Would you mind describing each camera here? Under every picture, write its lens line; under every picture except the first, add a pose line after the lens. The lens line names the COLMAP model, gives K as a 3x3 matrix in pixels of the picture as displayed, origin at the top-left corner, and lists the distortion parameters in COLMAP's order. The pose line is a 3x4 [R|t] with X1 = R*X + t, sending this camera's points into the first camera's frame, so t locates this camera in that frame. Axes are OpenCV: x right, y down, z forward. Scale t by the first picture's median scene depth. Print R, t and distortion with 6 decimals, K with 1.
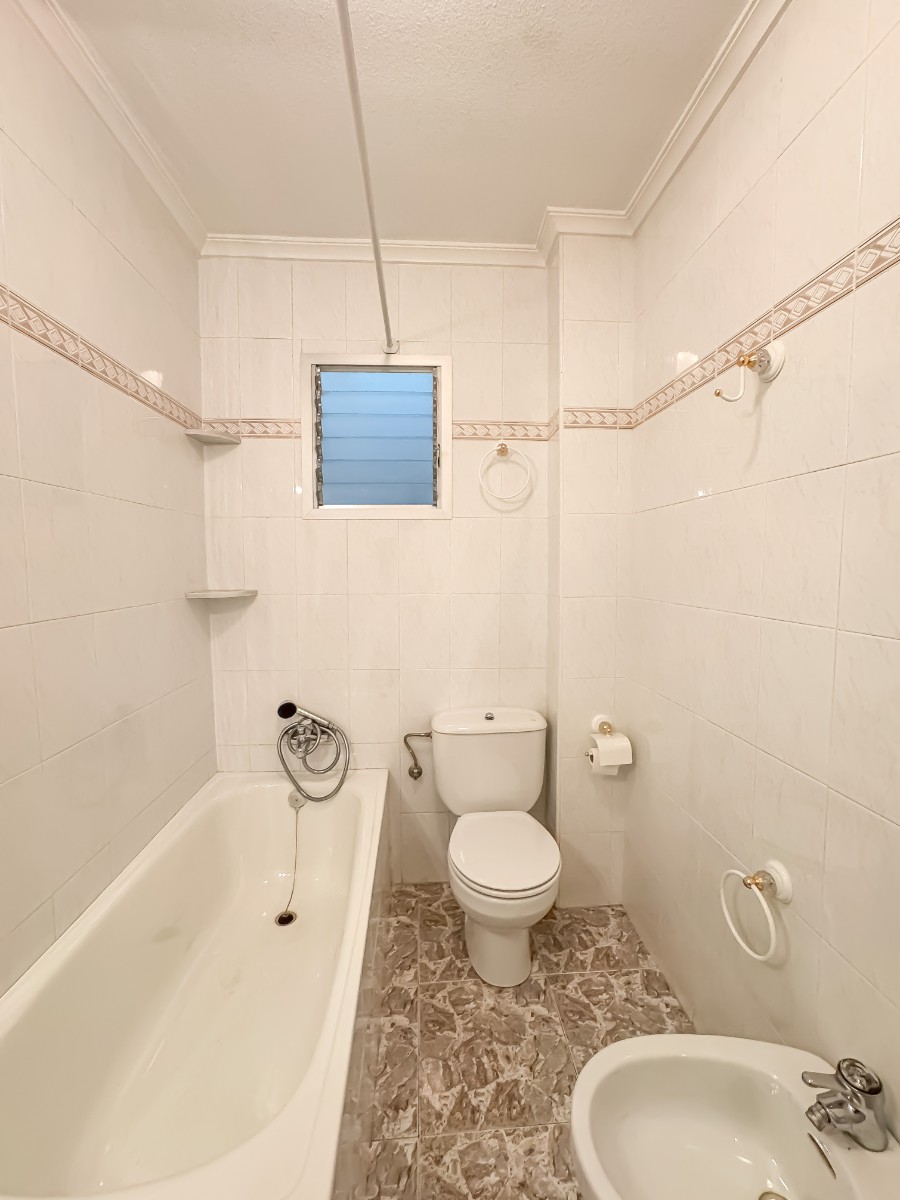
lens RADIAL K [[492.8, 0, 450.0], [0, 492.8, 600.0], [0, 0, 1]] dist [-0.039941, 0.018535]
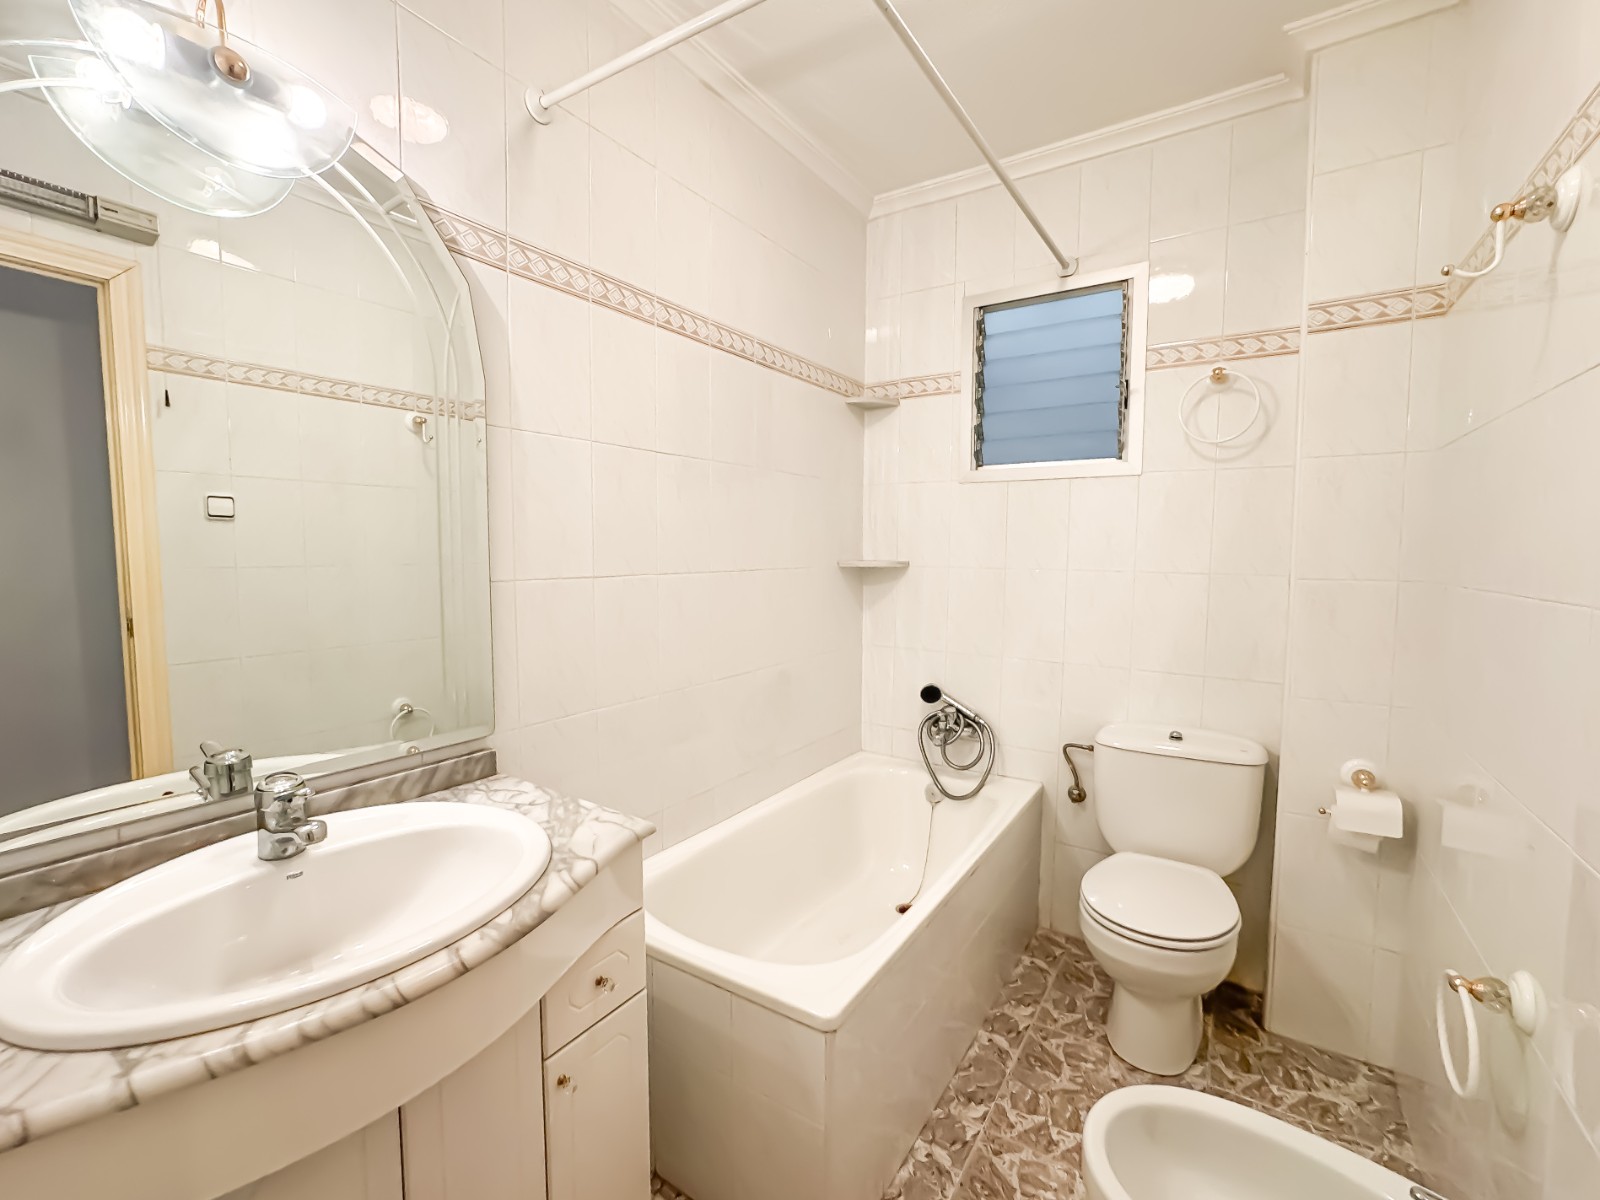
lens RADIAL K [[701.6, 0, 787.3], [0, 701.6, 604.5], [0, 0, 1]] dist [-0.029565, 0.018387]
pose [[0.793048, 0.057409, -0.606448, 0.243750], [-0.053818, 0.998259, 0.024122, 0.043192], [0.606777, 0.013508, 0.794757, -0.205615]]
